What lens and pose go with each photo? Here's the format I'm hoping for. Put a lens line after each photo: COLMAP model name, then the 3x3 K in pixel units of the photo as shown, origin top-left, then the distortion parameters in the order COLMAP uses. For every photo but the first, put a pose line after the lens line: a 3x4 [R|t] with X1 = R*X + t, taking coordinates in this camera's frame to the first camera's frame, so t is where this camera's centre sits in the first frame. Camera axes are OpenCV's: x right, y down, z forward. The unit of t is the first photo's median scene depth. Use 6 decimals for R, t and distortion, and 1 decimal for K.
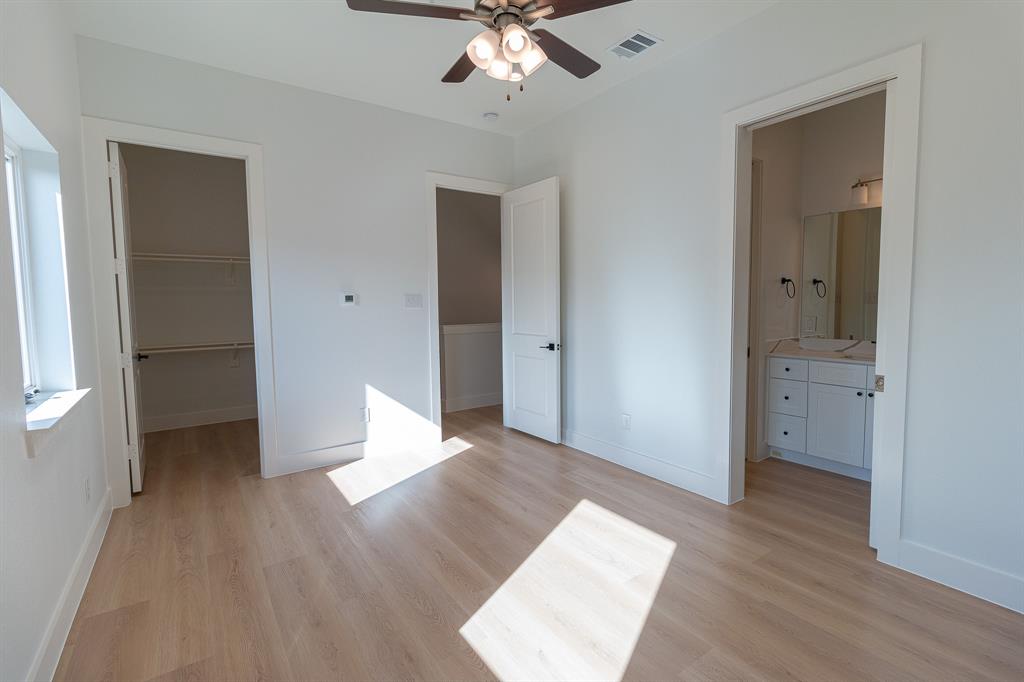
lens RADIAL K [[469.8, 0, 514.9], [0, 469.8, 339.6], [0, 0, 1]] dist [-0.003785, -0.000332]
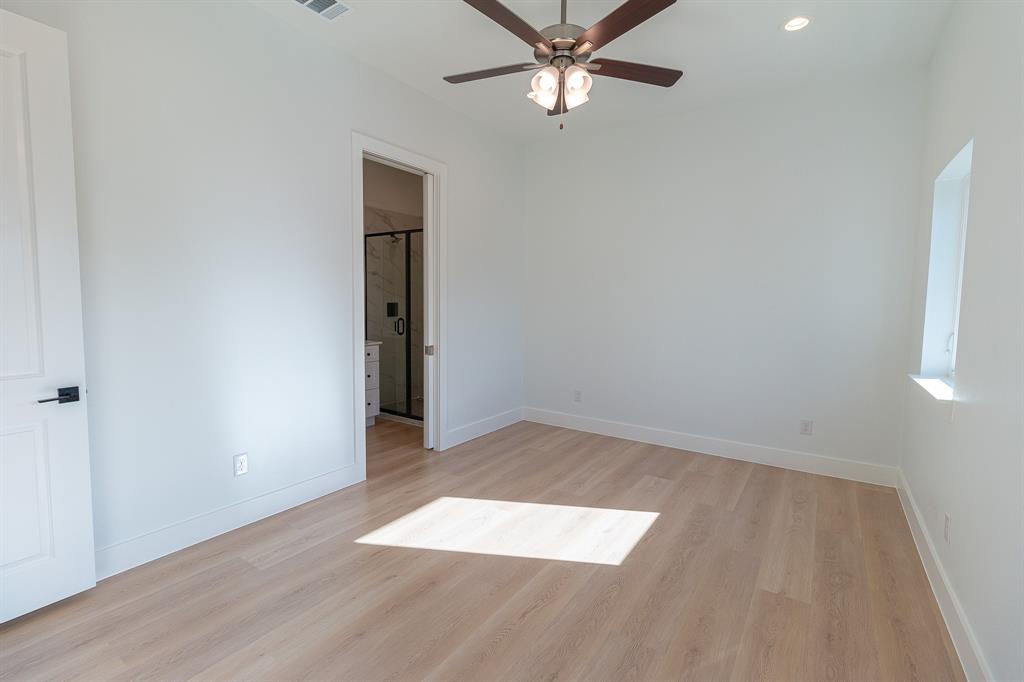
lens RADIAL K [[469.8, 0, 515.2], [0, 469.8, 340.7], [0, 0, 1]] dist [-0.003785, -0.000332]
pose [[-0.370786, -0.073097, 0.925837, -0.734563], [0.067754, 0.992112, 0.105465, -0.081579], [-0.926243, 0.101834, -0.362909, 1.069957]]
